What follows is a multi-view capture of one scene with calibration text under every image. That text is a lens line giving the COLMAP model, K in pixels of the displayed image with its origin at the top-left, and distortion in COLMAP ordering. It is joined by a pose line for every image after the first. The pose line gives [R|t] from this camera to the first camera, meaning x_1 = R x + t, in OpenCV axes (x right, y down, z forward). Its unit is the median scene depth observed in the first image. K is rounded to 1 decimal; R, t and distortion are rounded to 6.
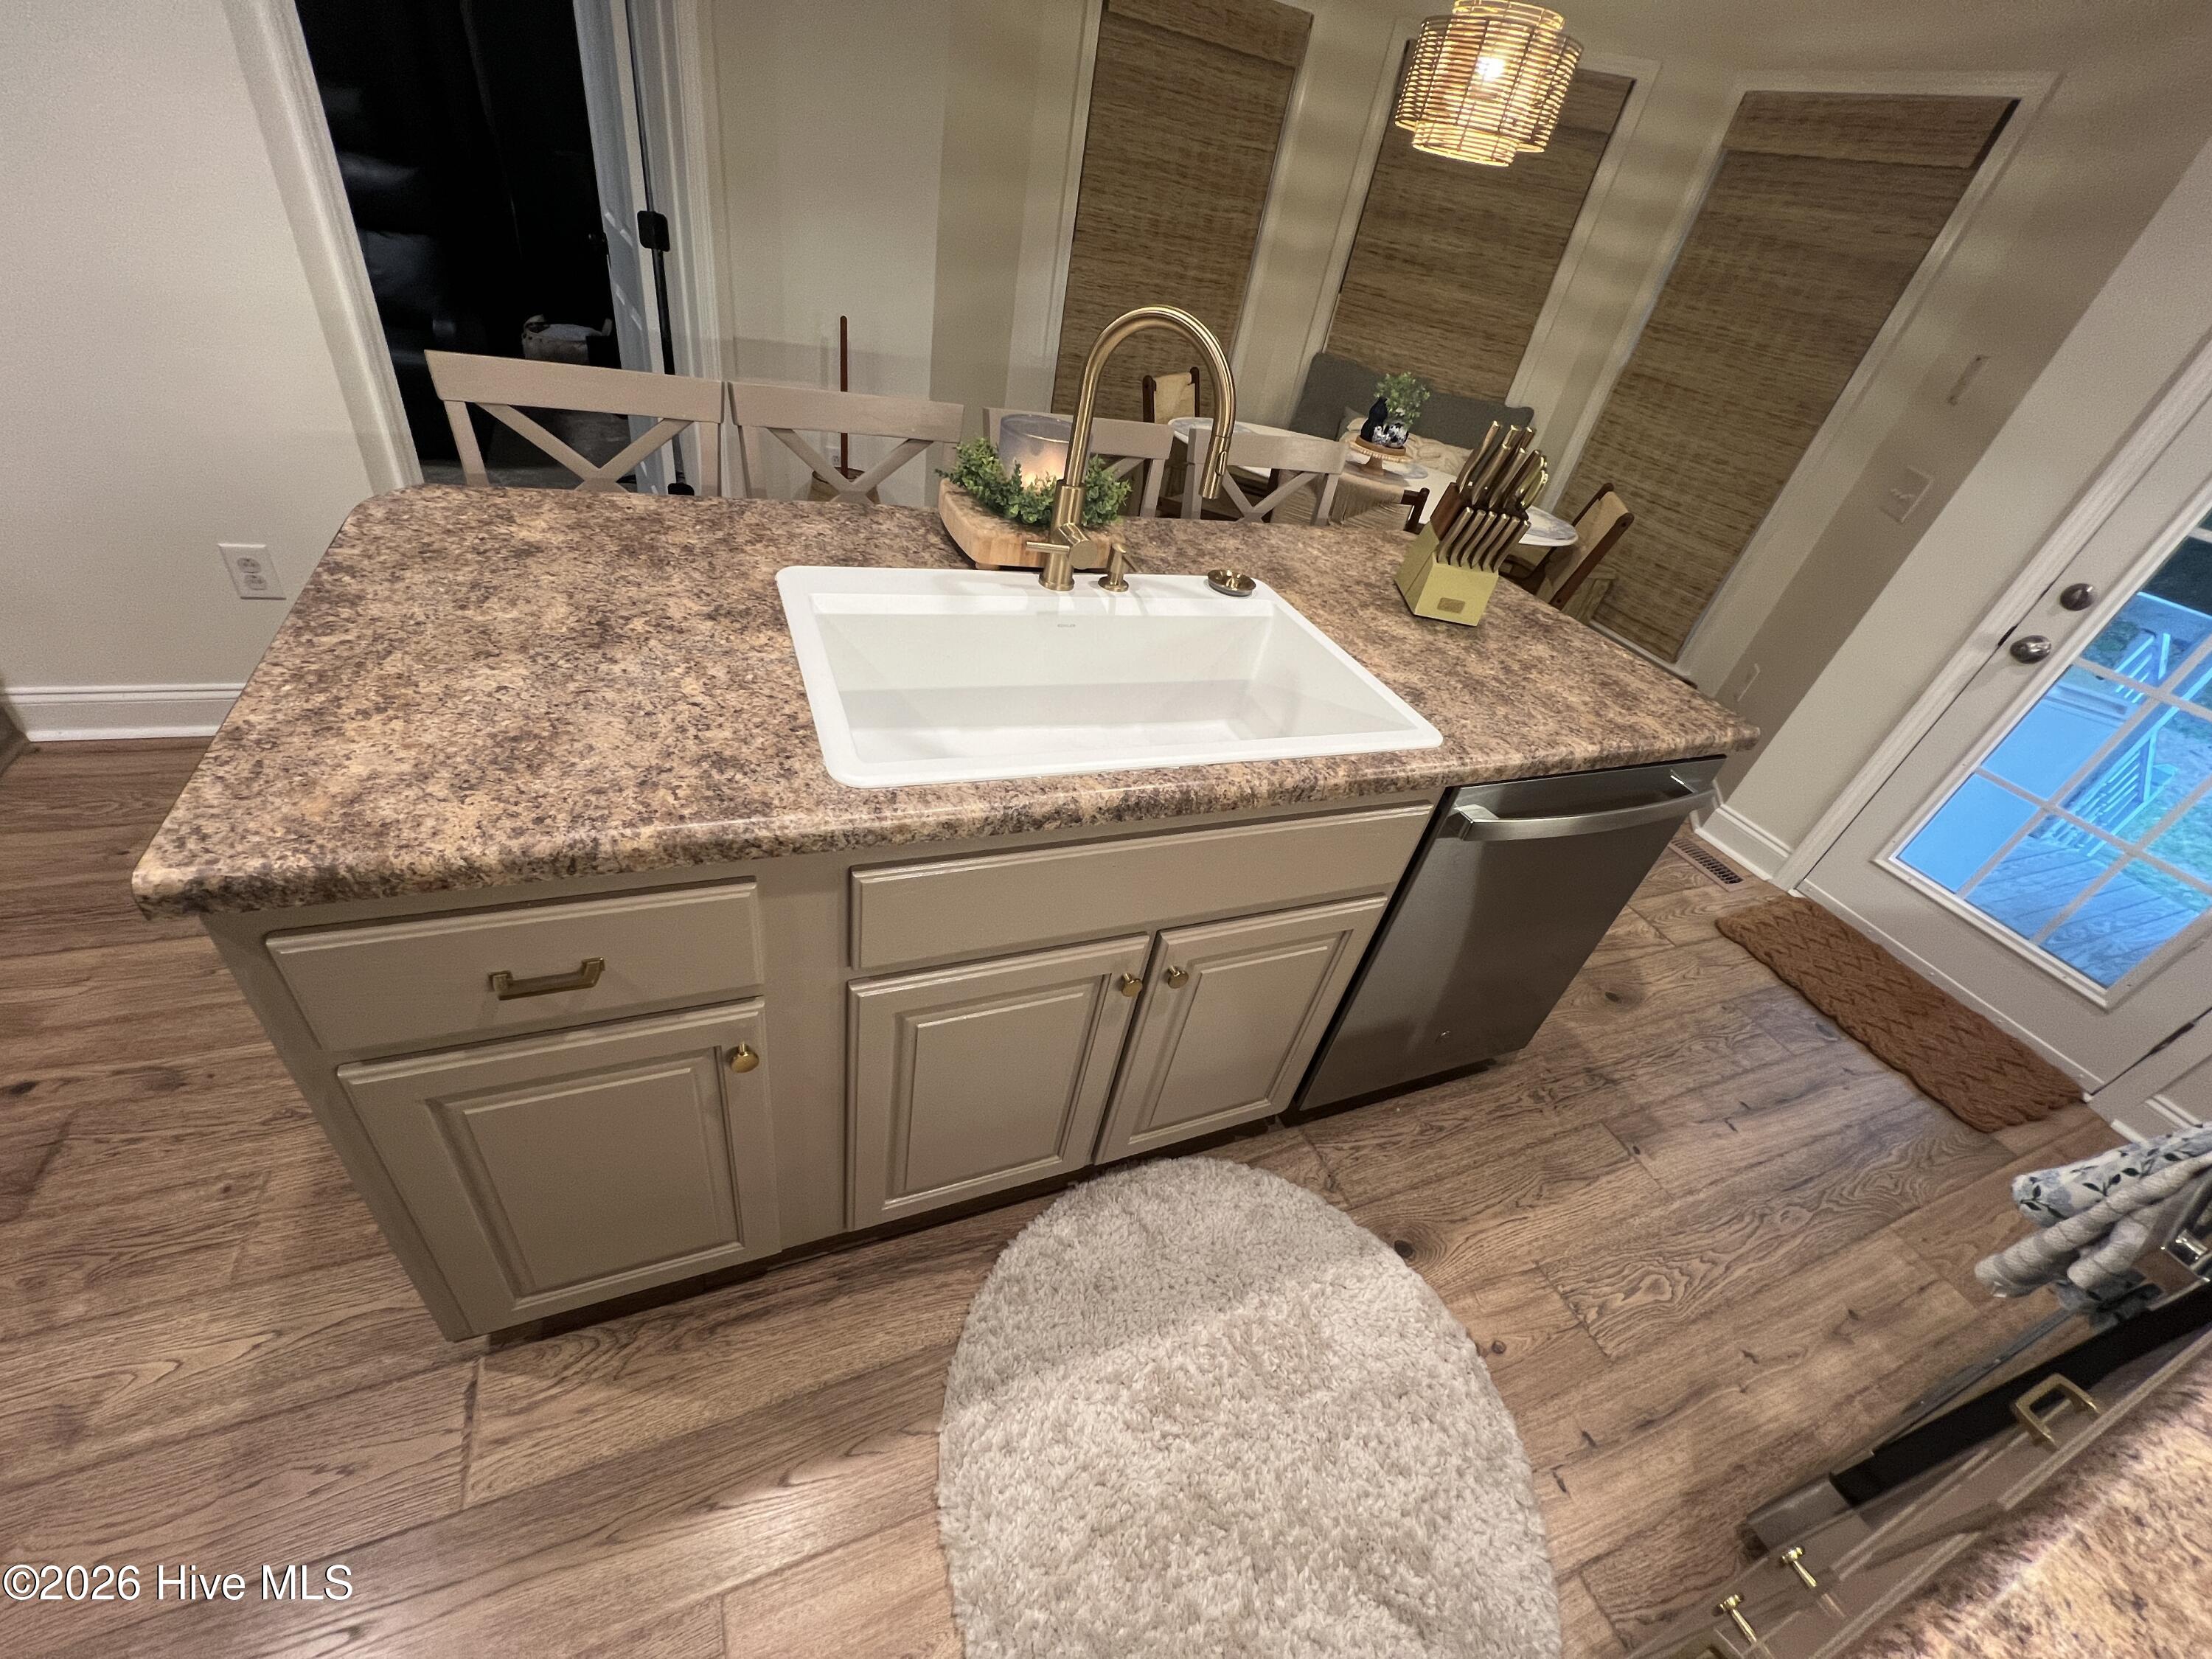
lens RADIAL K [[885.2, 0, 1107.6], [0, 885.2, 833.2], [0, 0, 1]] dist [-0.001805, 0.000827]
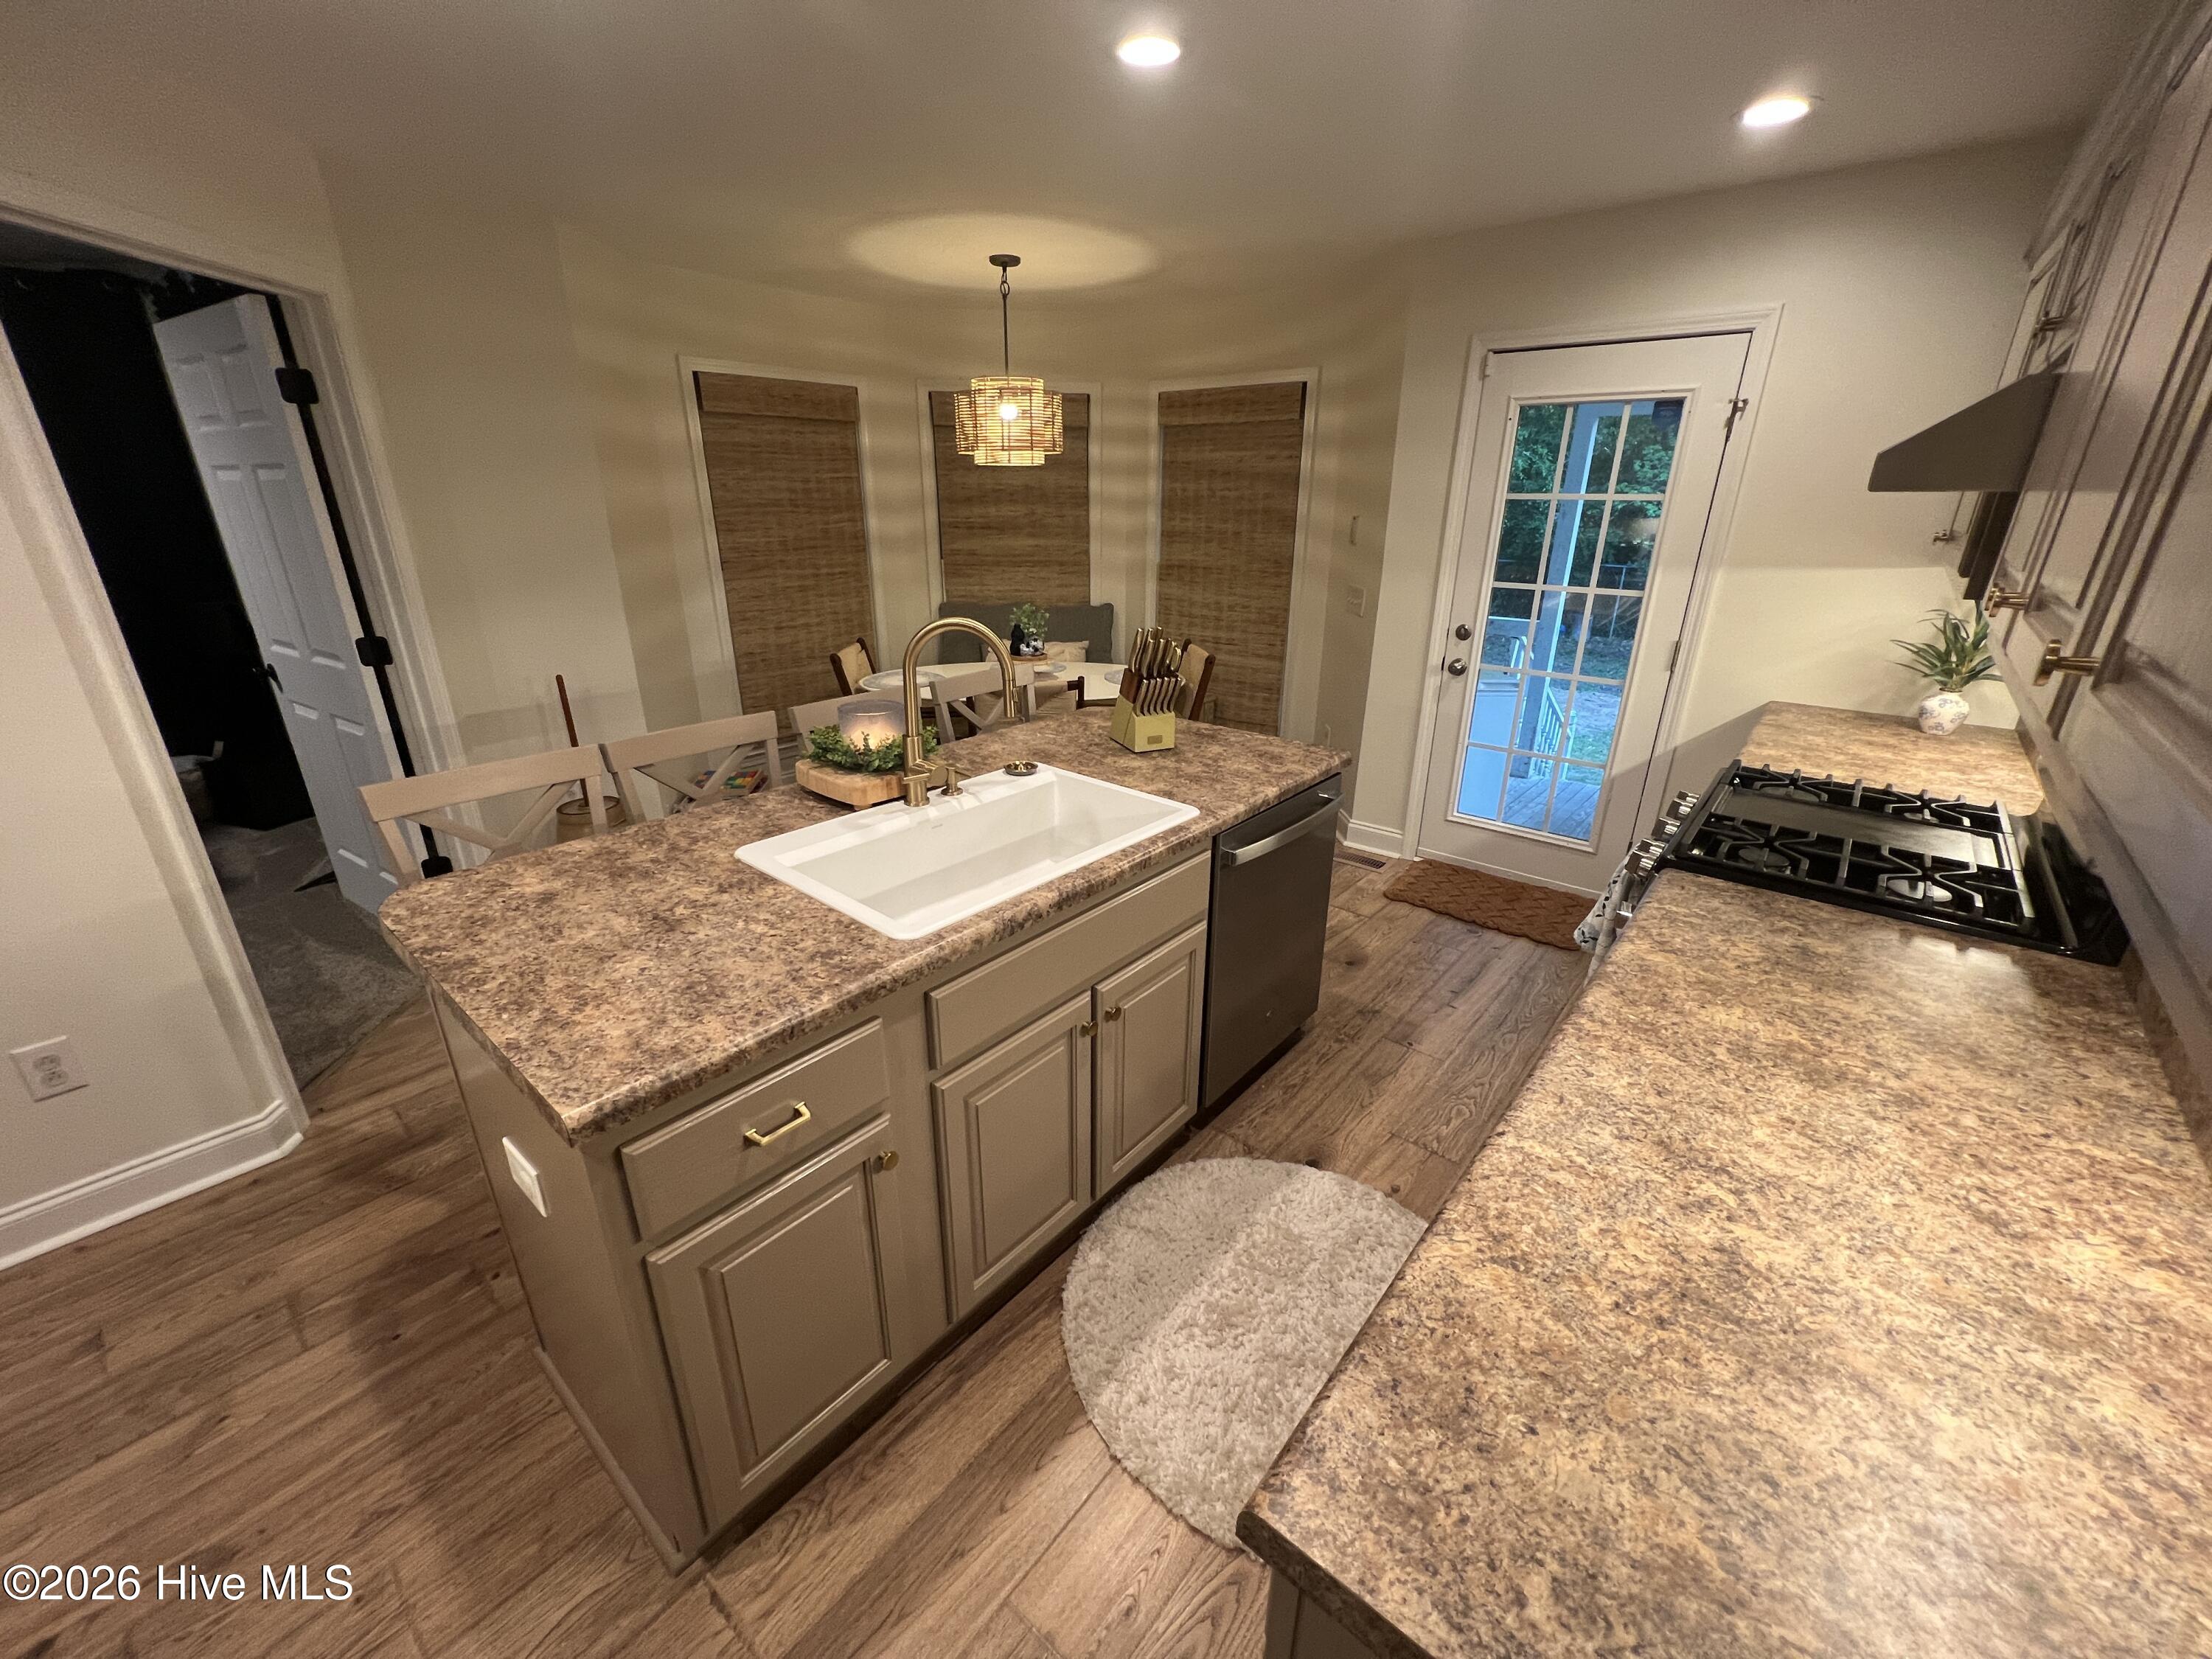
lens RADIAL K [[885.2, 0, 1106.4], [0, 885.2, 830.3], [0, 0, 1]] dist [-0.001805, 0.000827]
pose [[0.877329, -0.320168, 0.357472, -0.200188], [0.393436, 0.906399, -0.153781, 0.060538], [-0.274777, 0.275559, 0.921176, -0.239081]]
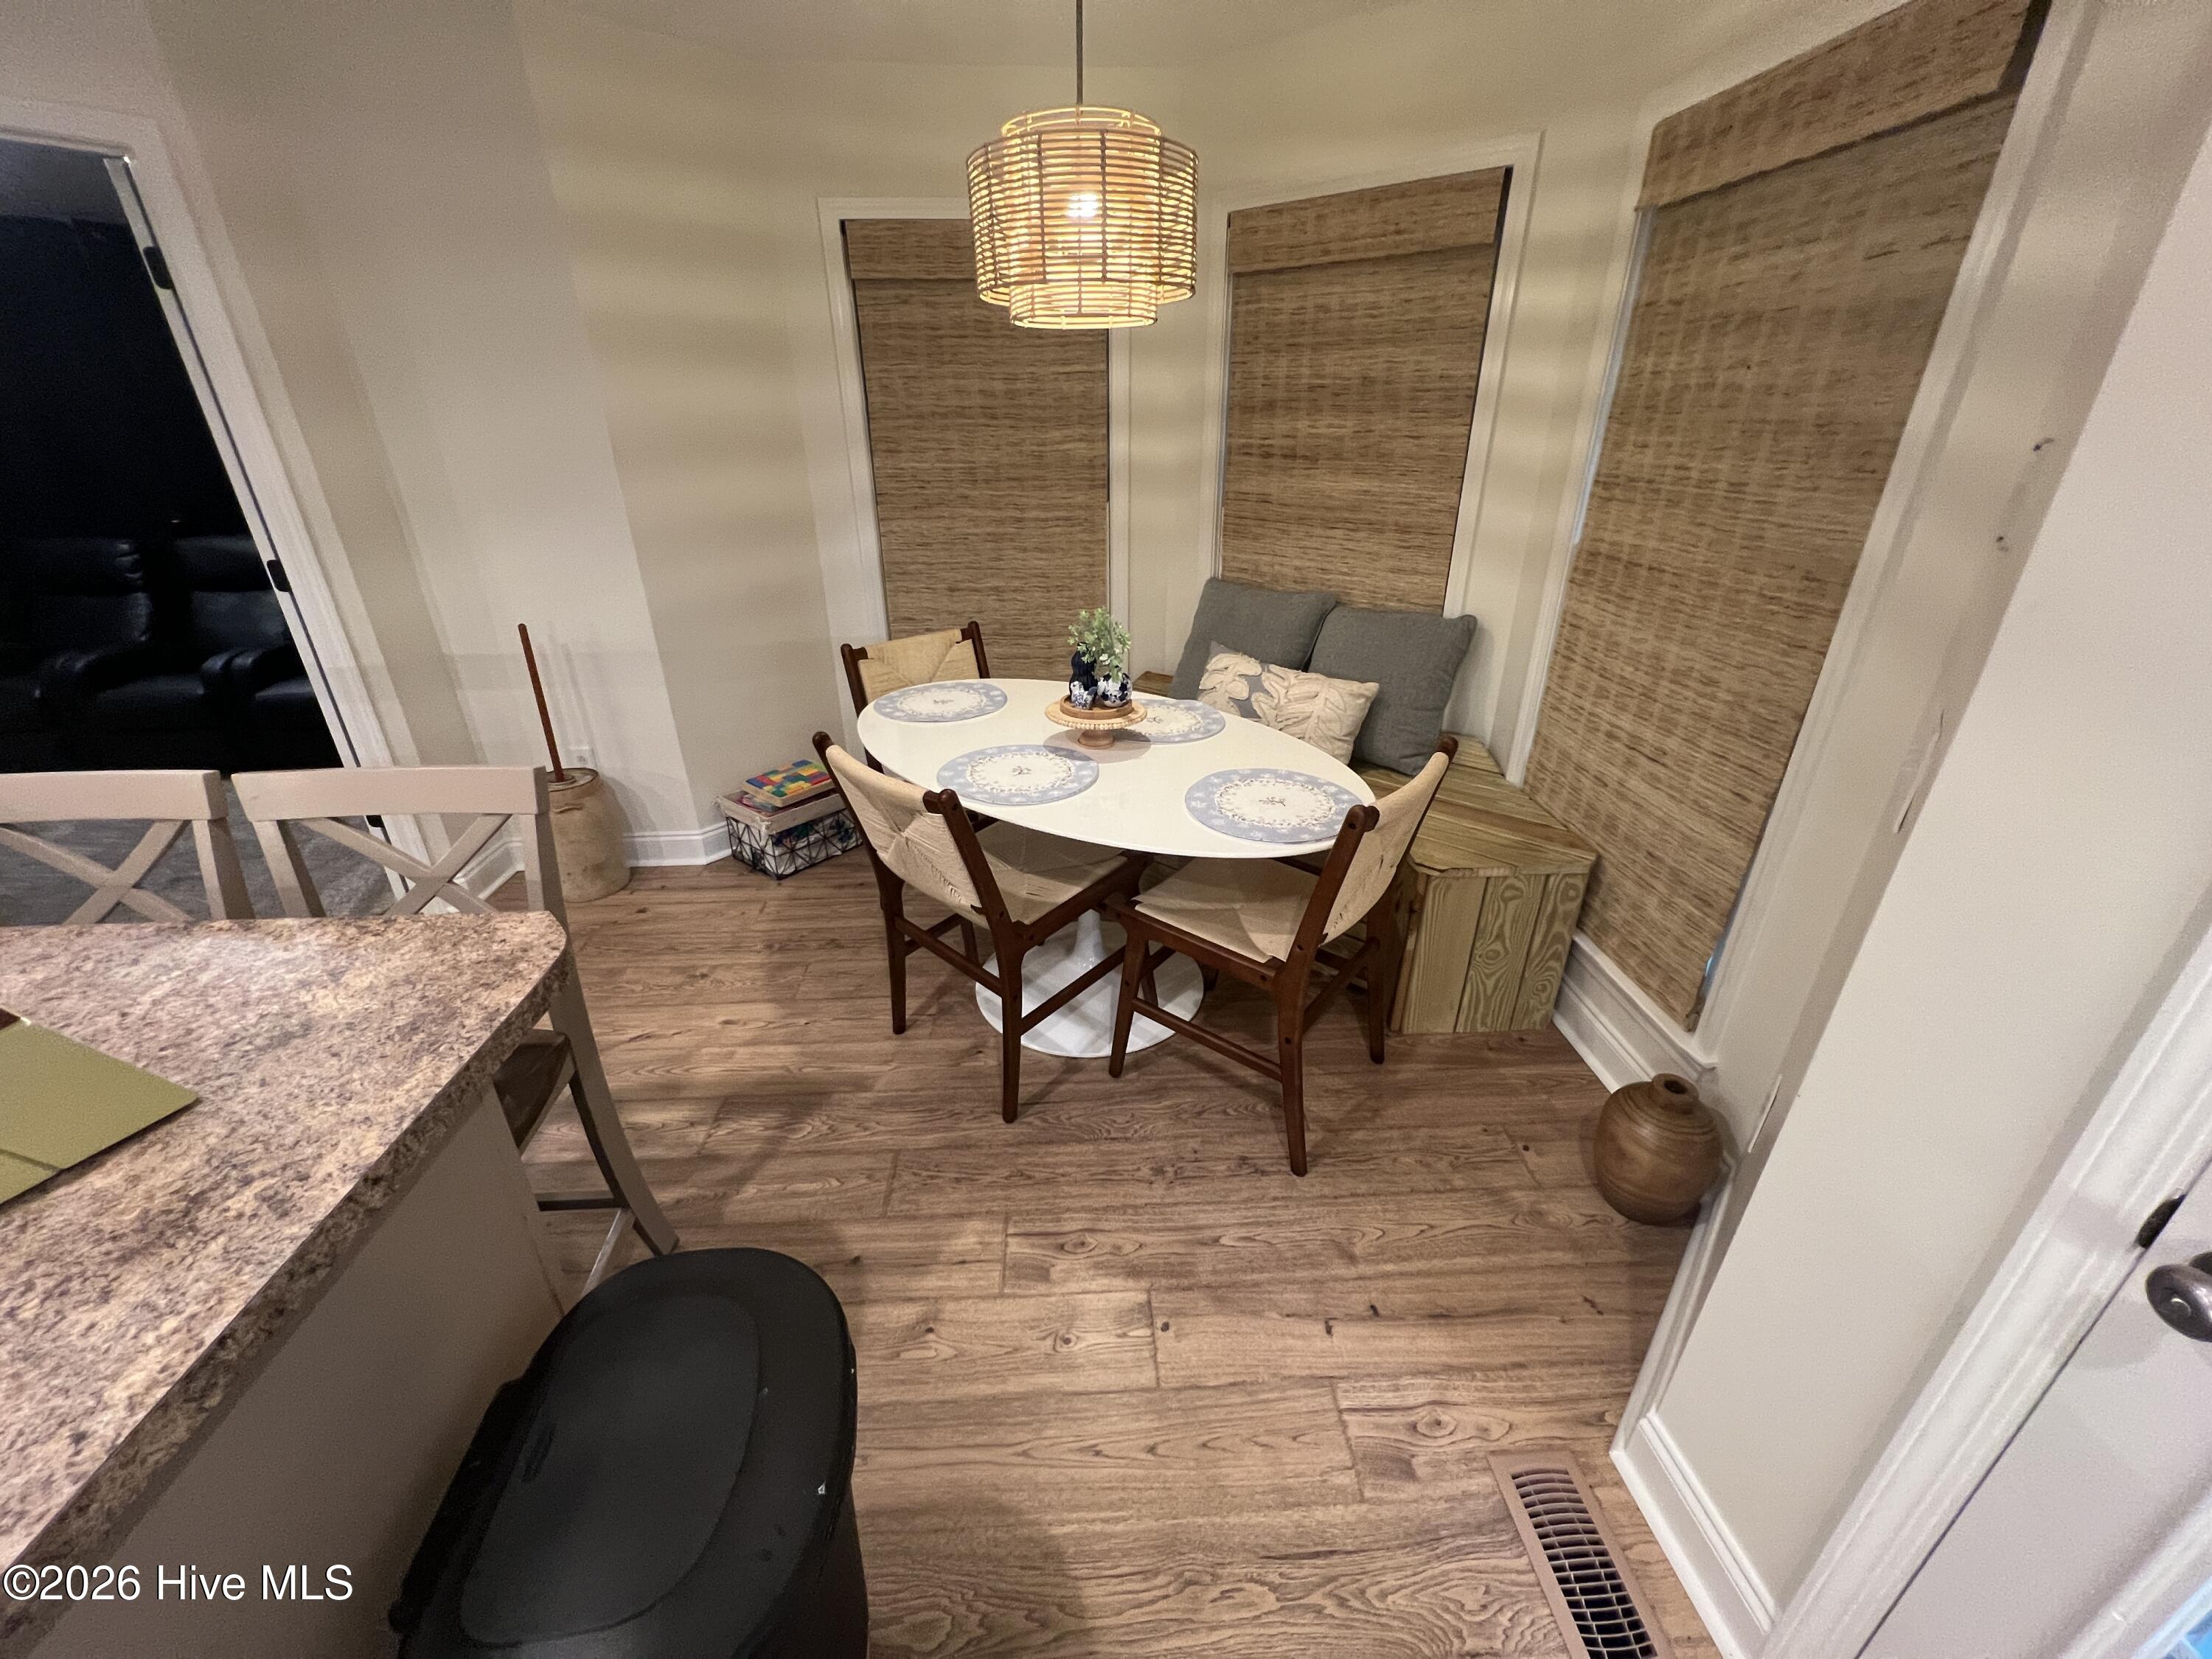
lens RADIAL K [[885.2, 0, 1106.4], [0, 885.2, 835.4], [0, 0, 1]] dist [-0.001805, 0.000827]
pose [[0.927107, -0.019240, -0.374302, 0.821792], [-0.065004, 0.975292, -0.211140, -0.275904], [0.369116, 0.220081, 0.902949, 0.570952]]
